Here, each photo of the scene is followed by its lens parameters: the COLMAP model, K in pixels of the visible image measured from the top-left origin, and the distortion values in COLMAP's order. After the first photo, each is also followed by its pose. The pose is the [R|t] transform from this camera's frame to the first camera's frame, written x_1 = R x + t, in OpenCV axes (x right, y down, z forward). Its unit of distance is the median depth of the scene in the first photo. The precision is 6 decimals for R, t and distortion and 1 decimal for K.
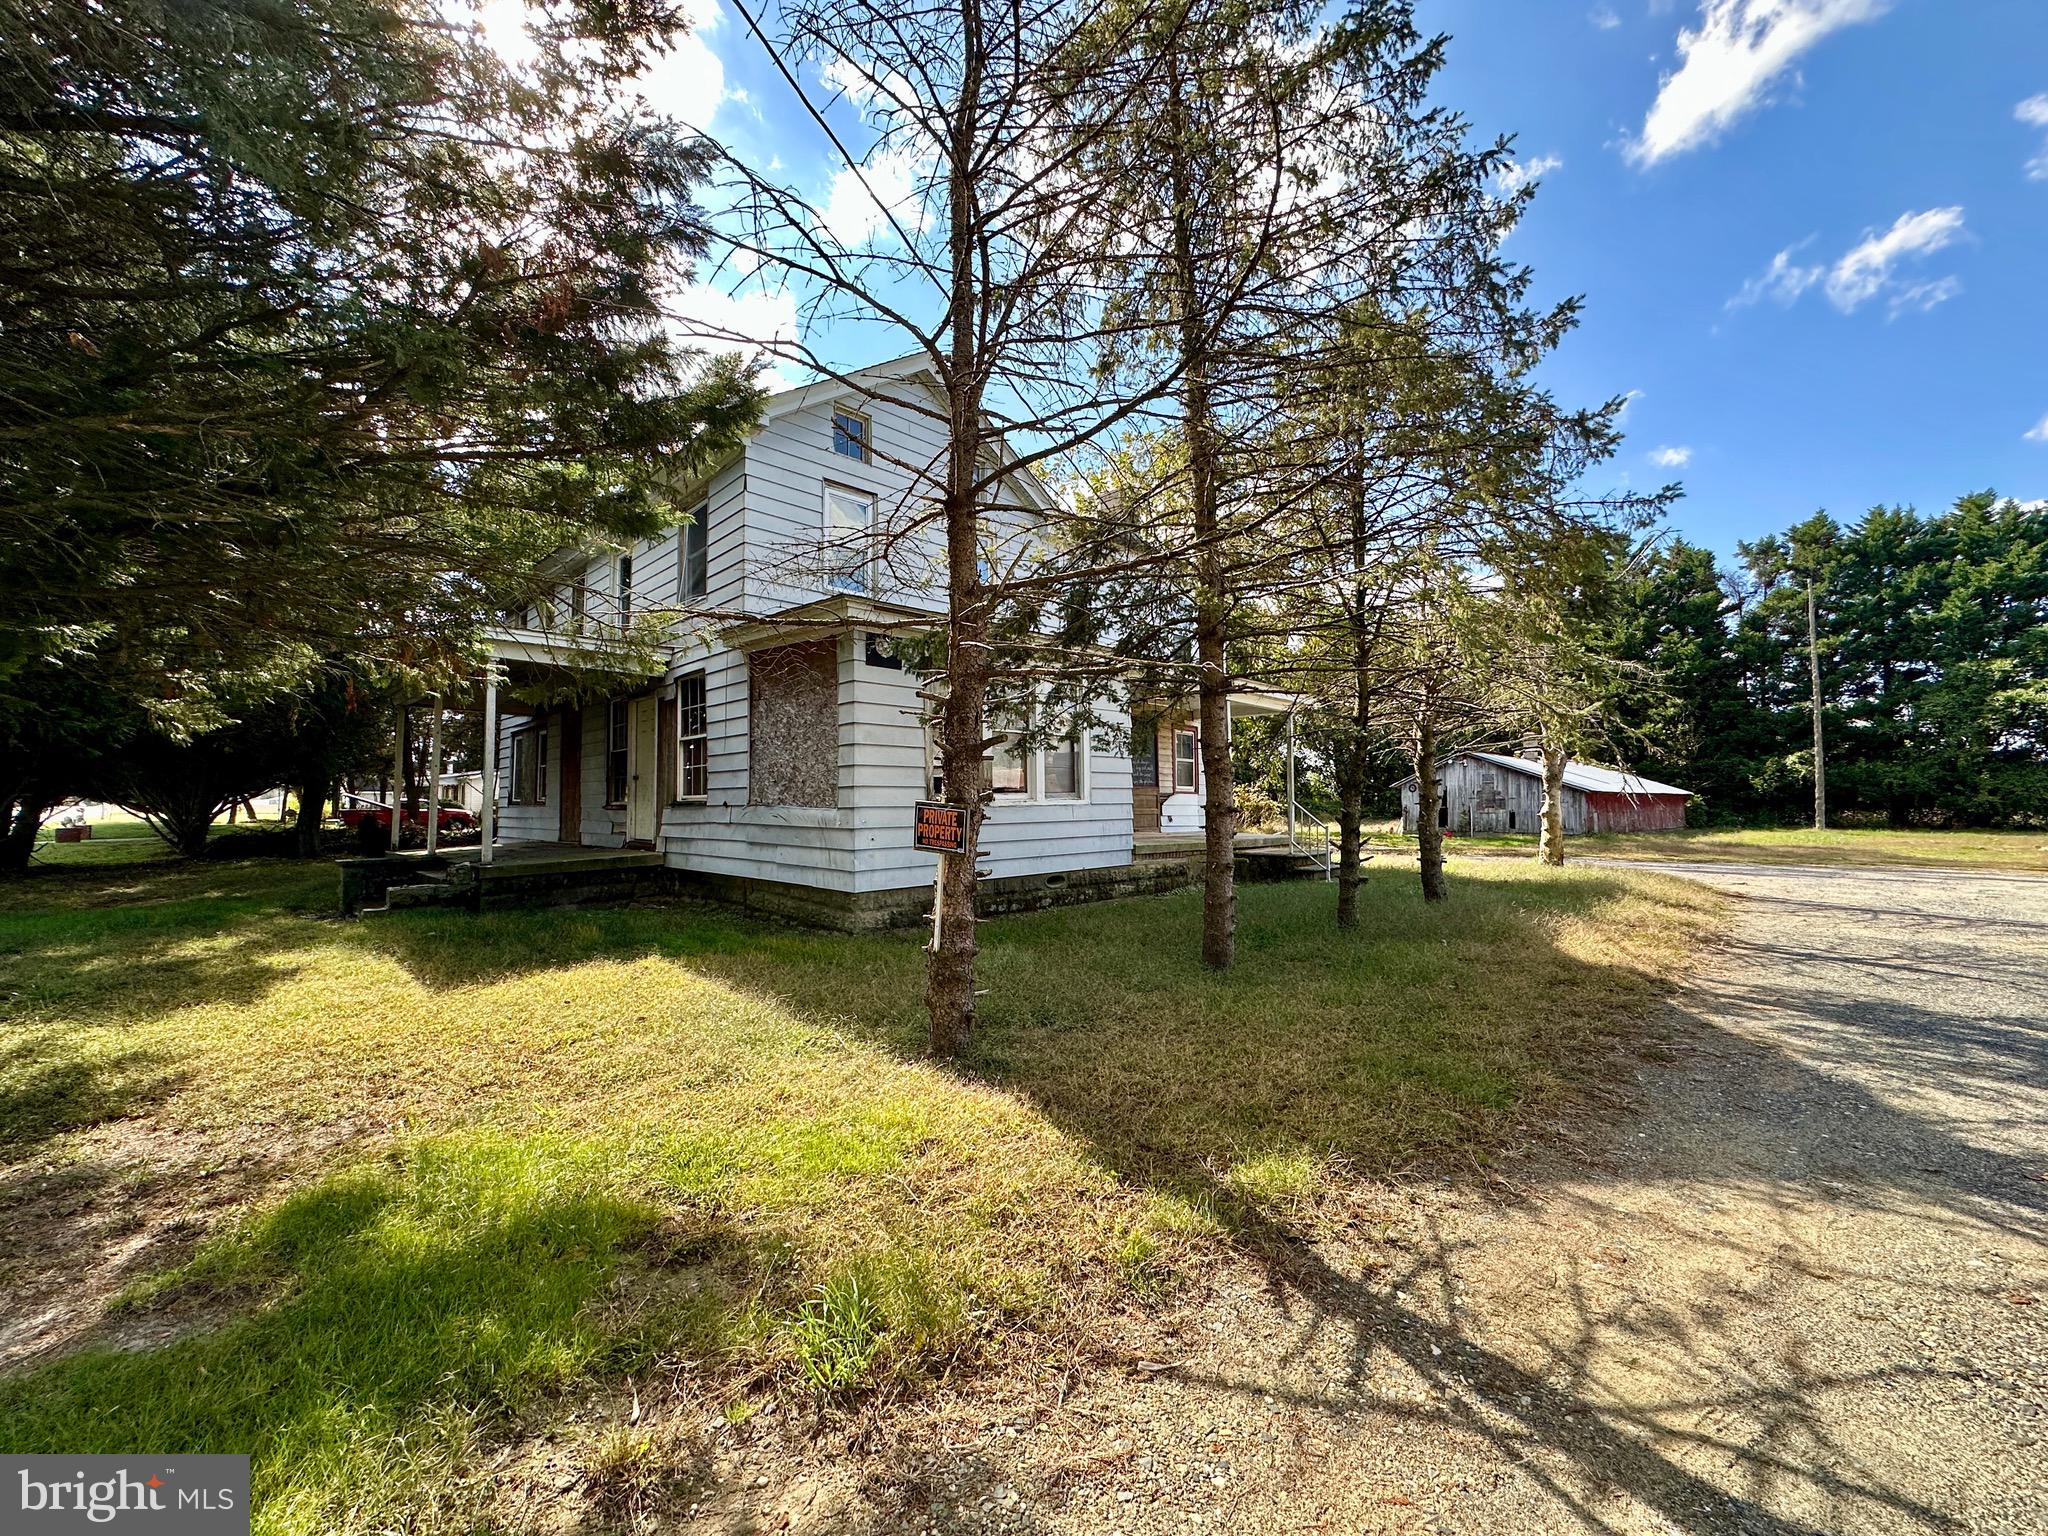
lens RADIAL K [[819.3, 0, 1021.2], [0, 819.3, 765.2], [0, 0, 1]] dist [-0.001243, 0.000185]
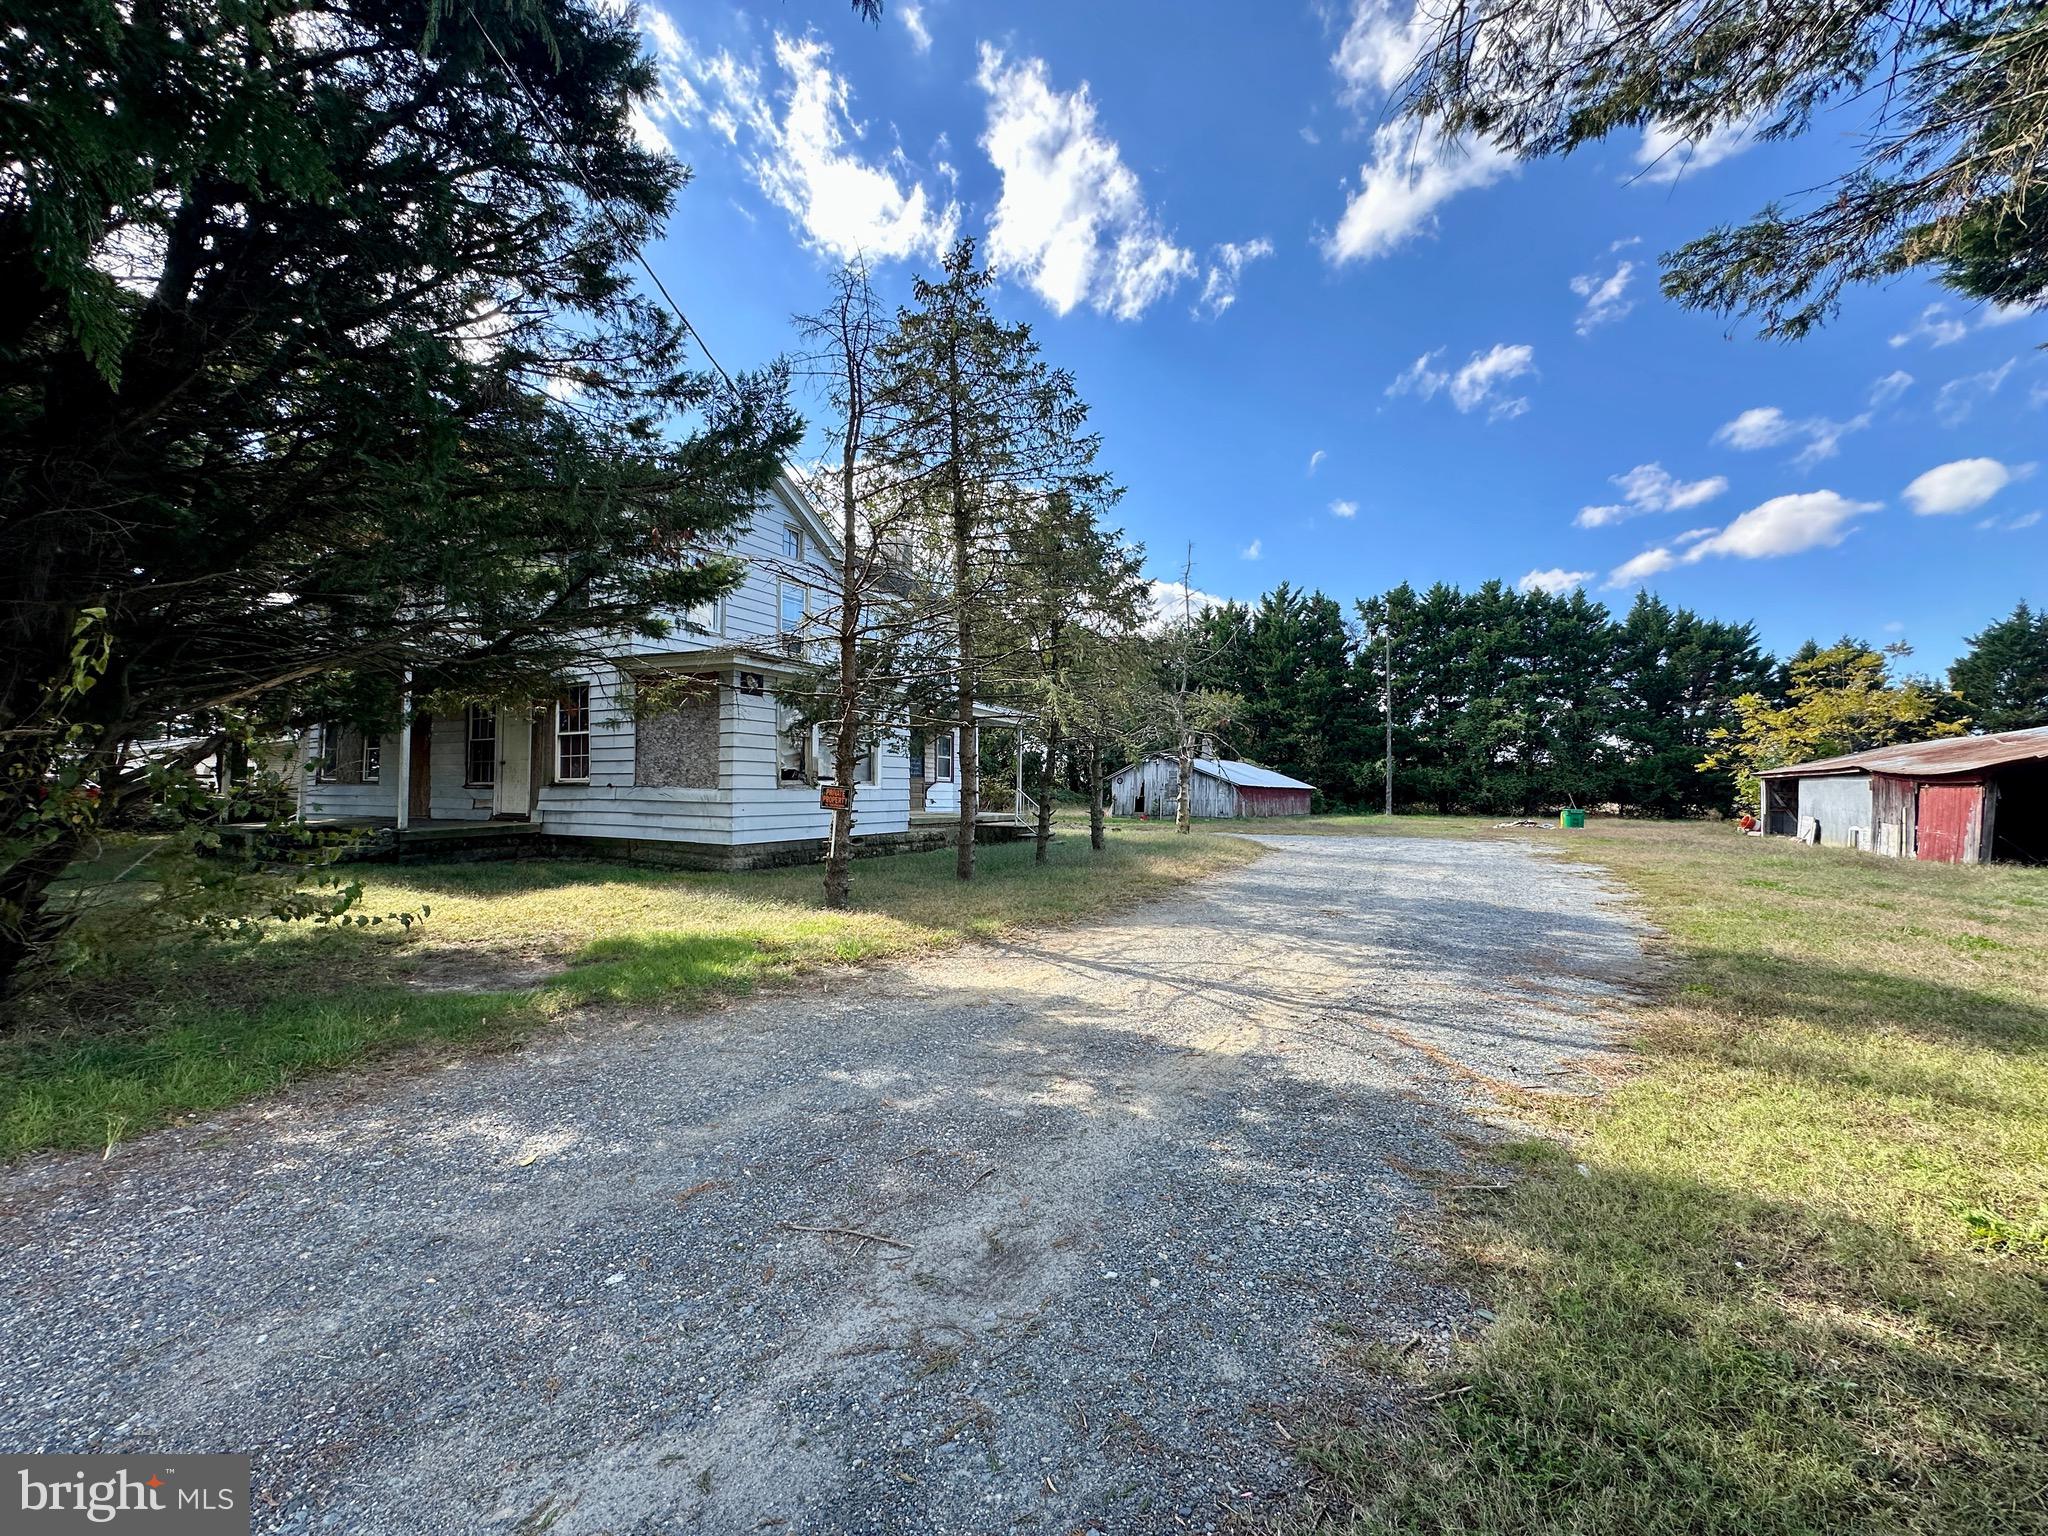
lens RADIAL K [[819.3, 0, 1021.2], [0, 819.3, 765.2], [0, 0, 1]] dist [-0.001243, 0.000185]
pose [[0.955160, 0.021276, 0.295326, -0.099339], [-0.025446, 0.999623, 0.010284, -0.014285], [-0.294996, -0.017337, 0.955341, -0.415542]]
